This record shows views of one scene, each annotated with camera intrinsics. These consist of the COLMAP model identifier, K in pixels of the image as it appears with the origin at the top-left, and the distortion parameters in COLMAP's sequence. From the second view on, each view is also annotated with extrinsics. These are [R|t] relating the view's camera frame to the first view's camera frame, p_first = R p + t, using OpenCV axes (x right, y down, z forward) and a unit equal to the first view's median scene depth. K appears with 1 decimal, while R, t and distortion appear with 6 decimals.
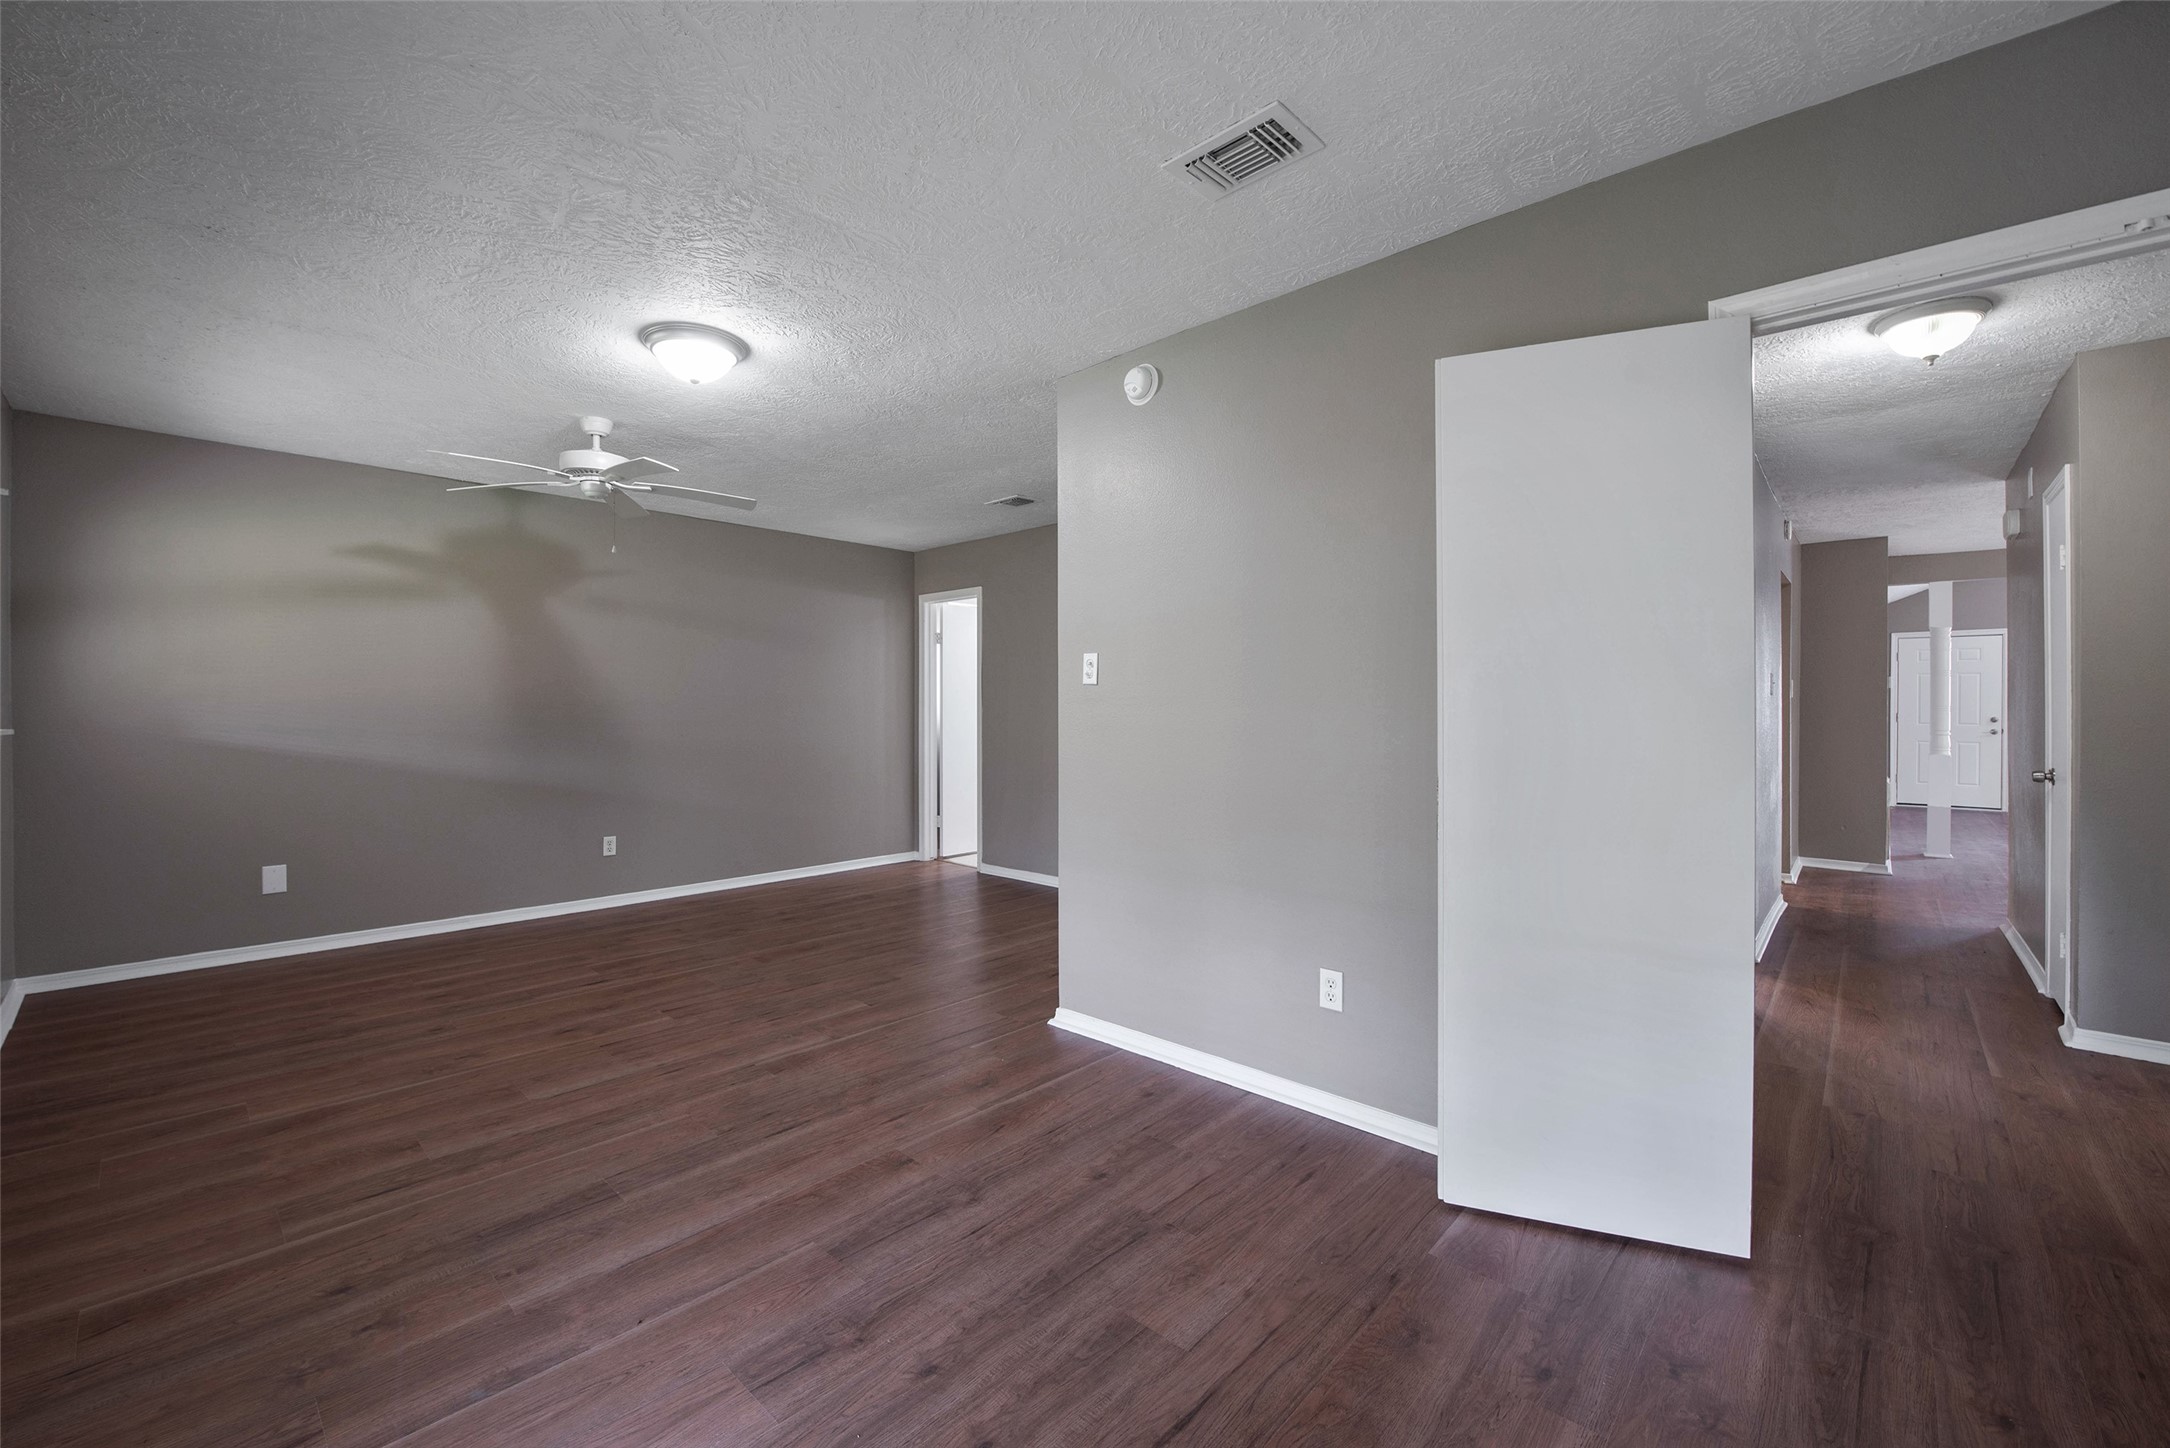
lens RADIAL K [[869.3, 0, 1080.9], [0, 869.3, 714.0], [0, 0, 1]] dist [-0.010630, -0.003962]
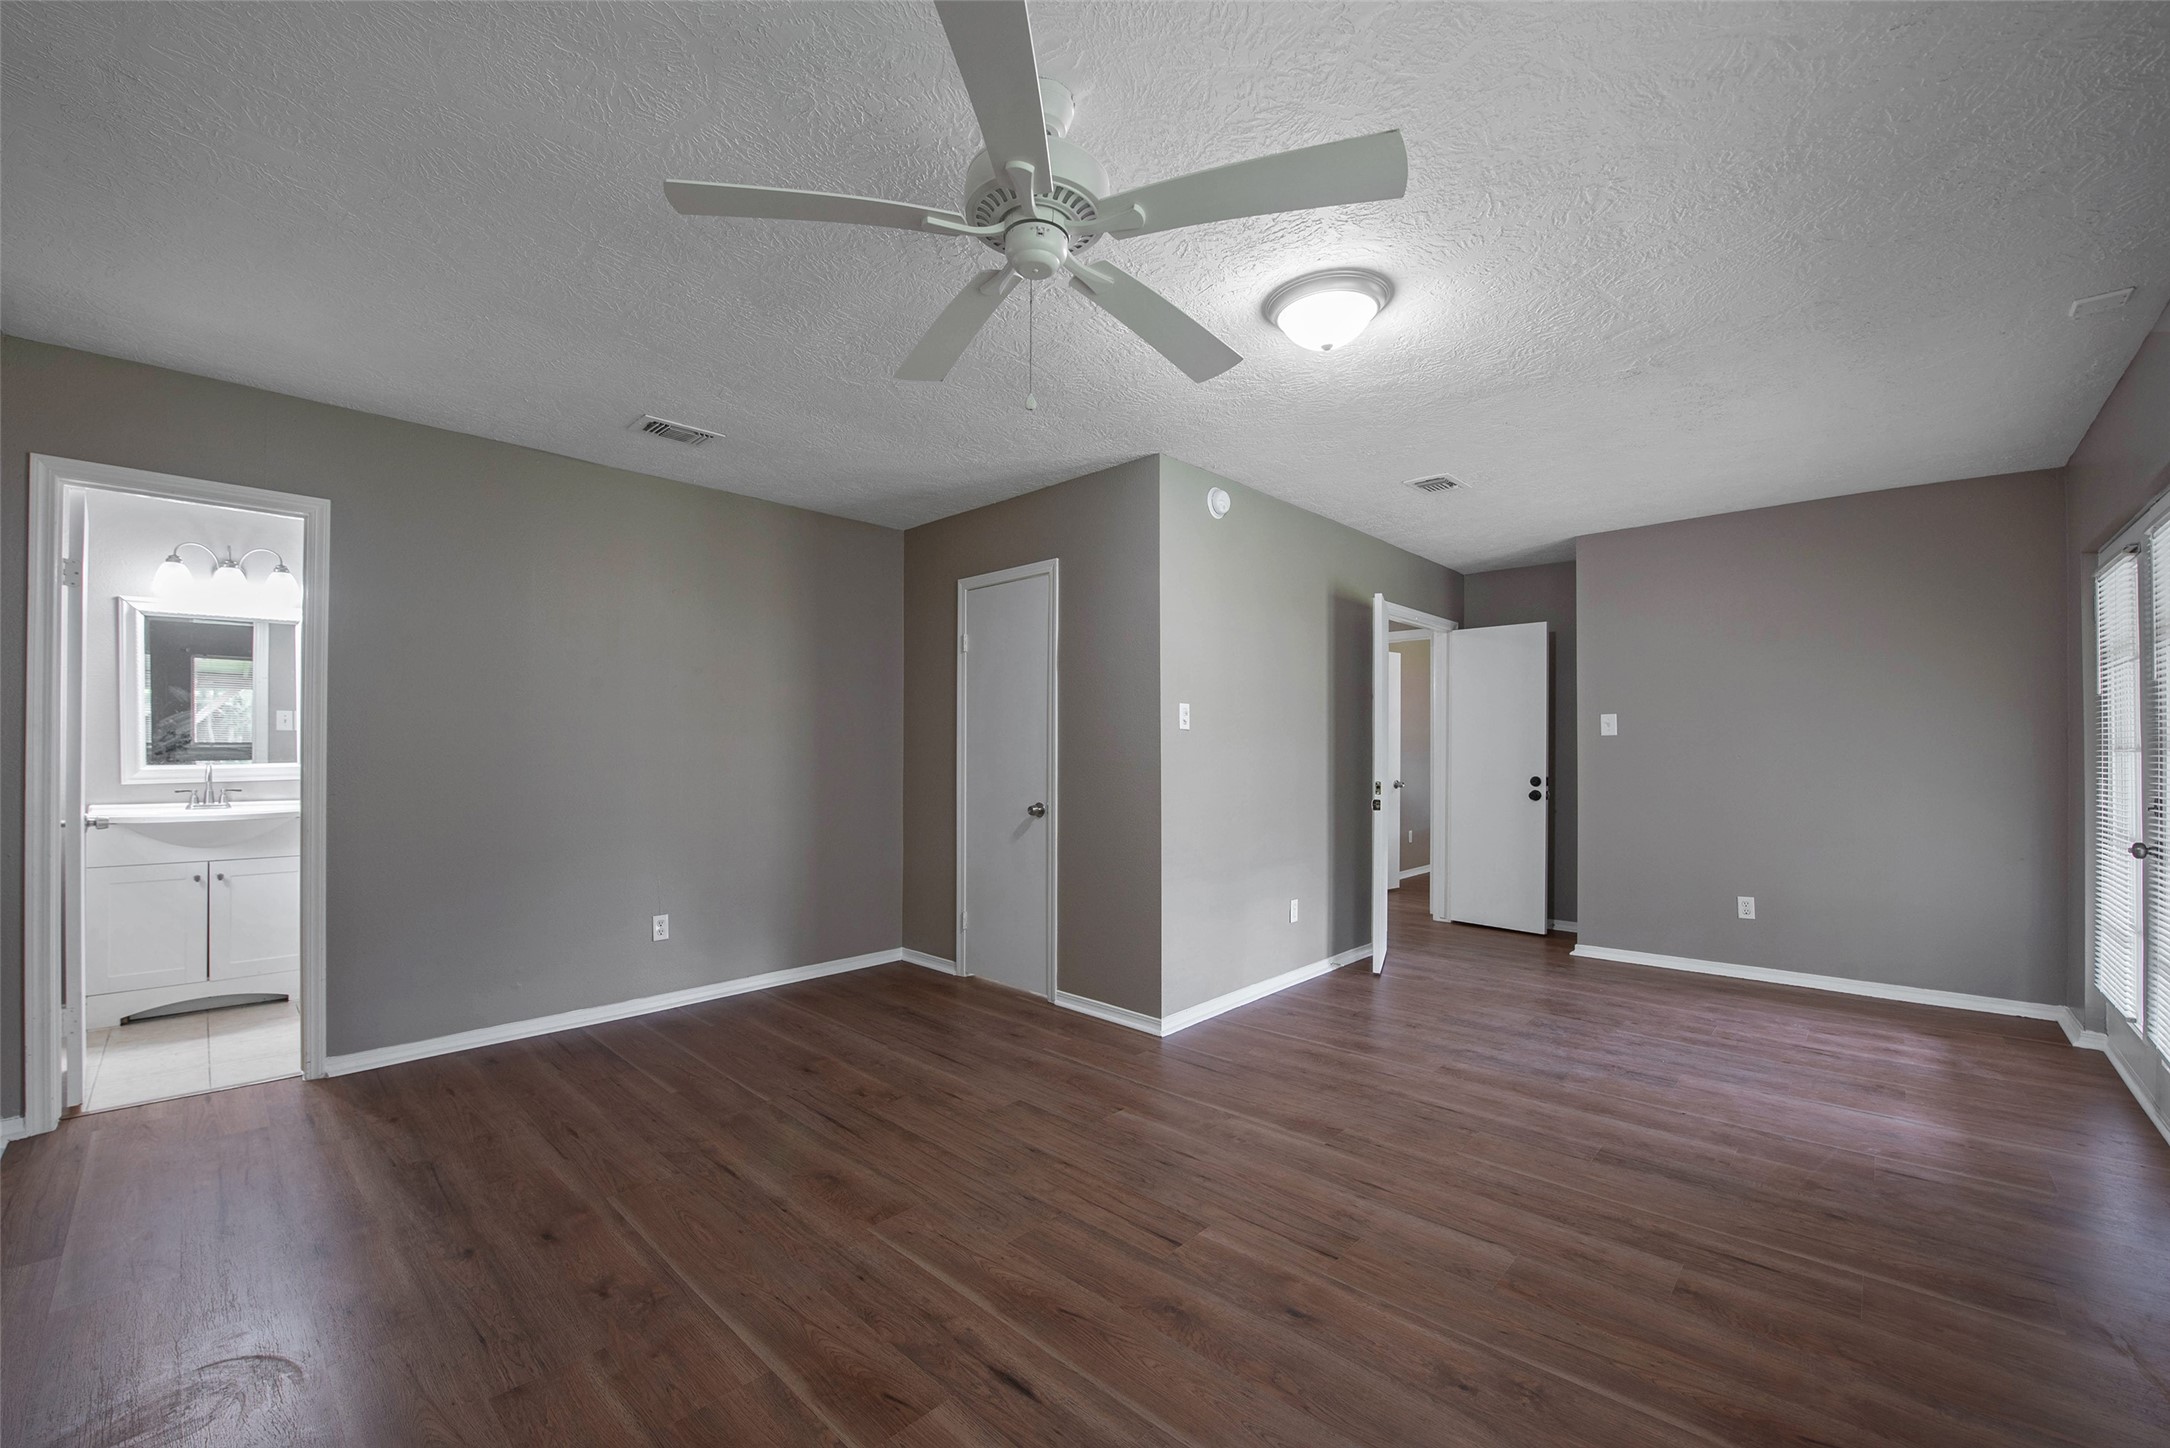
lens RADIAL K [[869.3, 0, 1032.6], [0, 869.3, 748.1], [0, 0, 1]] dist [-0.010630, -0.003962]
pose [[0.037056, 0.001789, 0.999312, -1.403024], [0.002441, 0.999995, -0.001881, -0.008894], [-0.999310, 0.002509, 0.037051, 1.378555]]
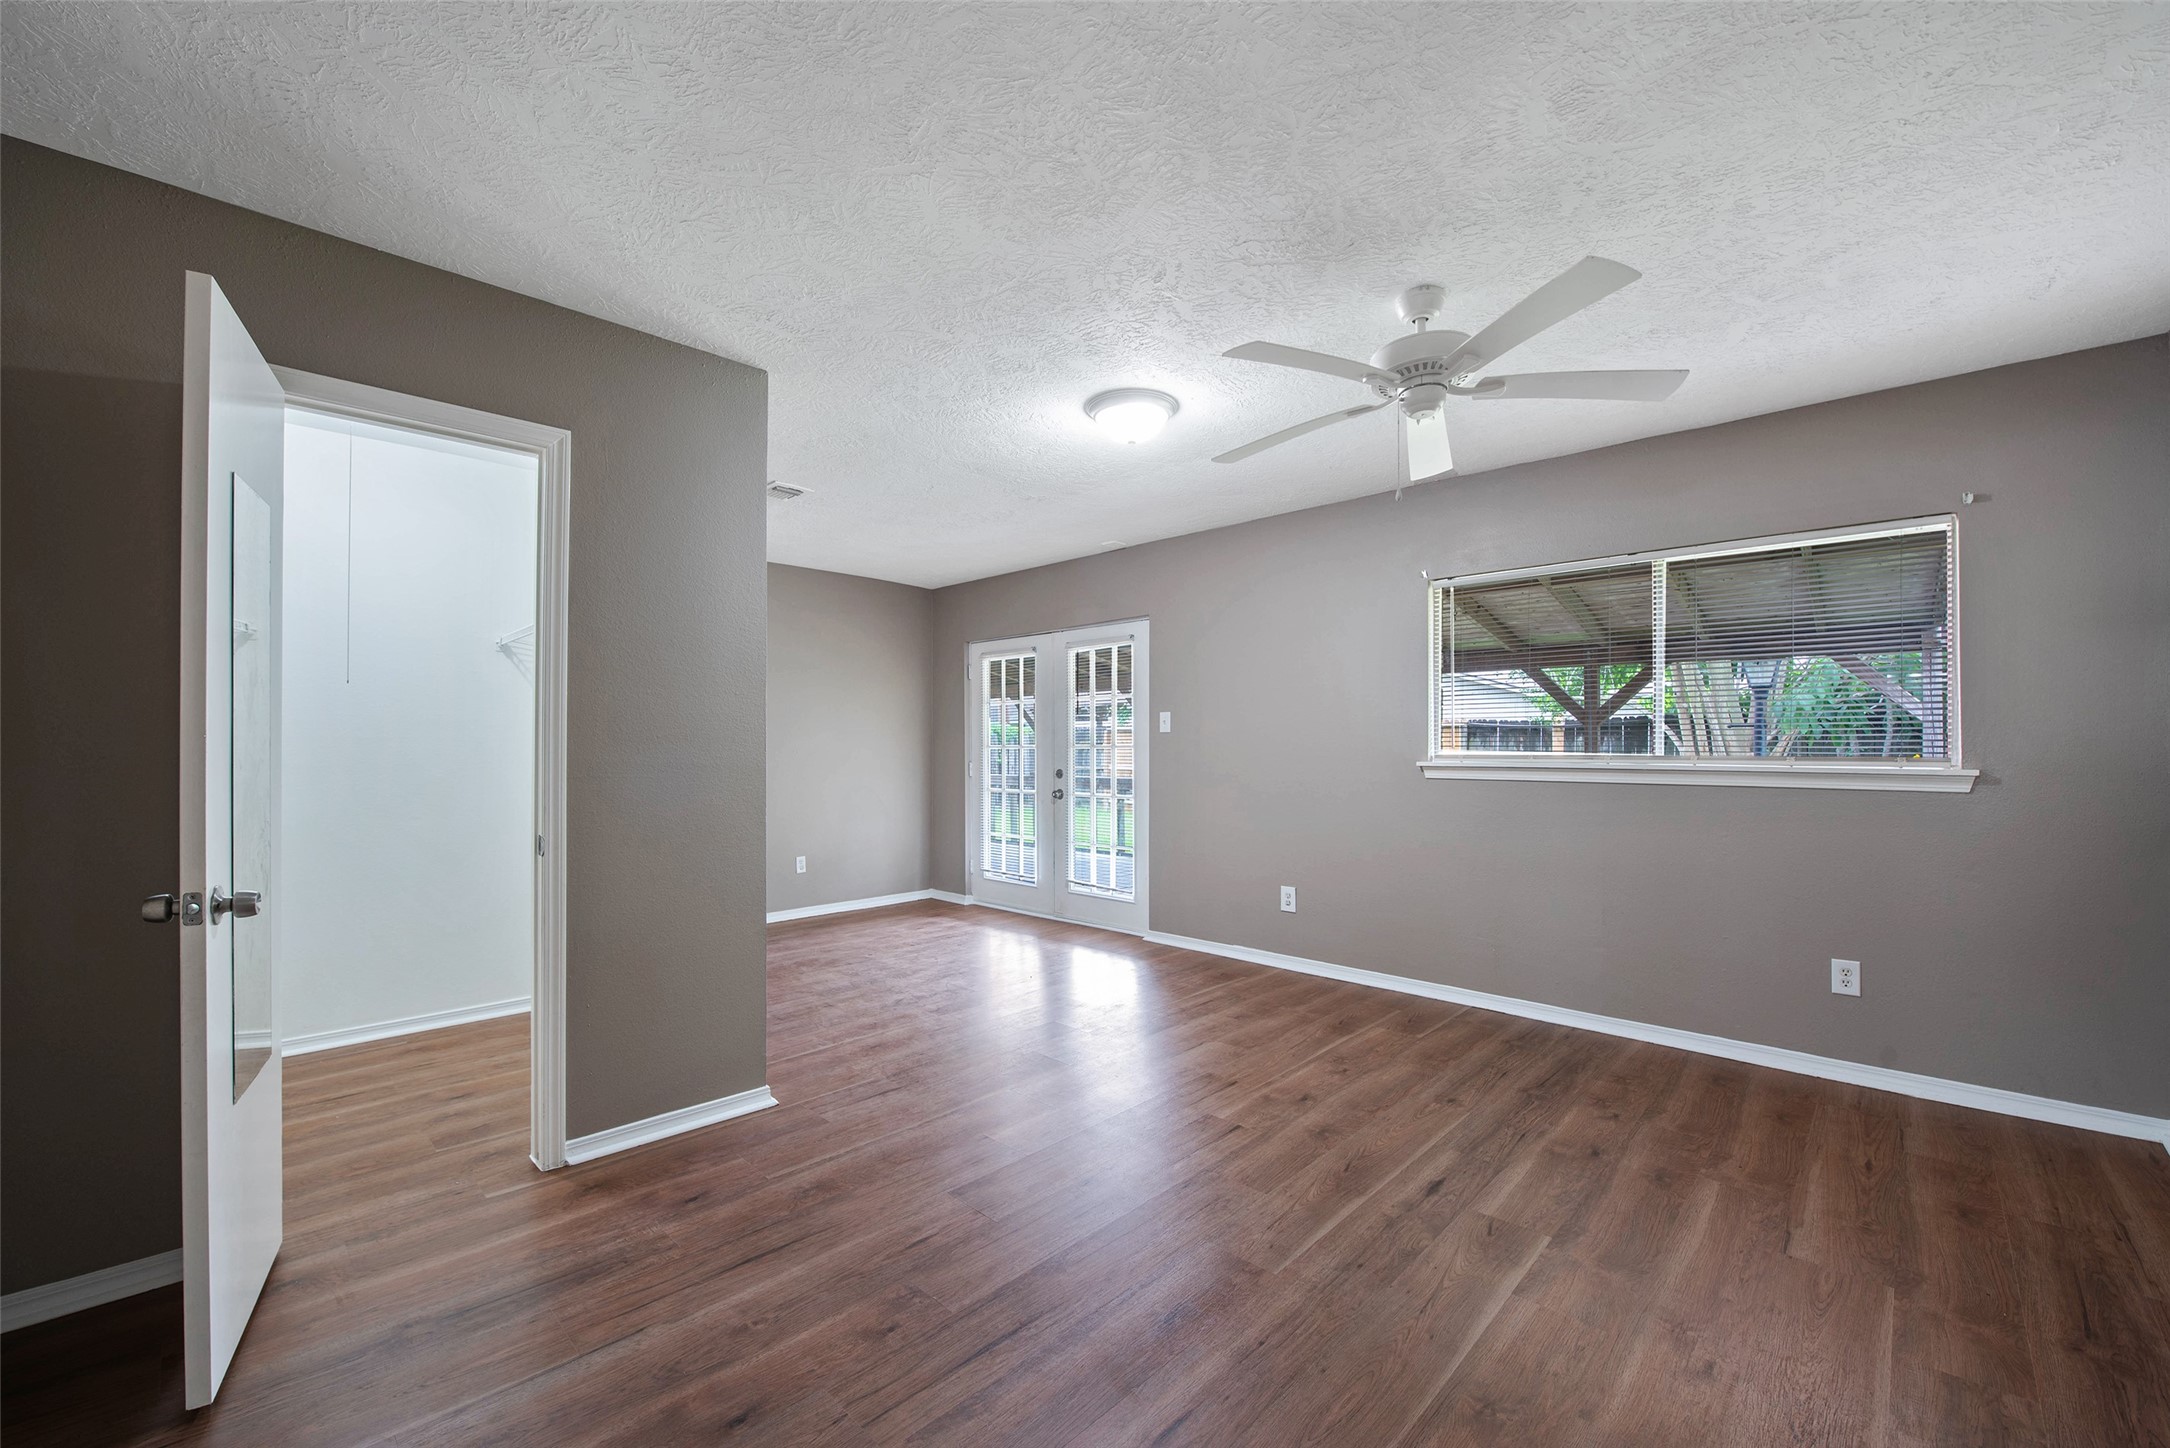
lens RADIAL K [[869.3, 0, 1080.5], [0, 869.3, 736.8], [0, 0, 1]] dist [-0.010630, -0.003962]
pose [[-0.999807, 0.000292, 0.019638, -0.446429], [0.000139, 0.999970, -0.007780, -0.014398], [-0.019639, -0.007776, -0.999777, 2.310885]]
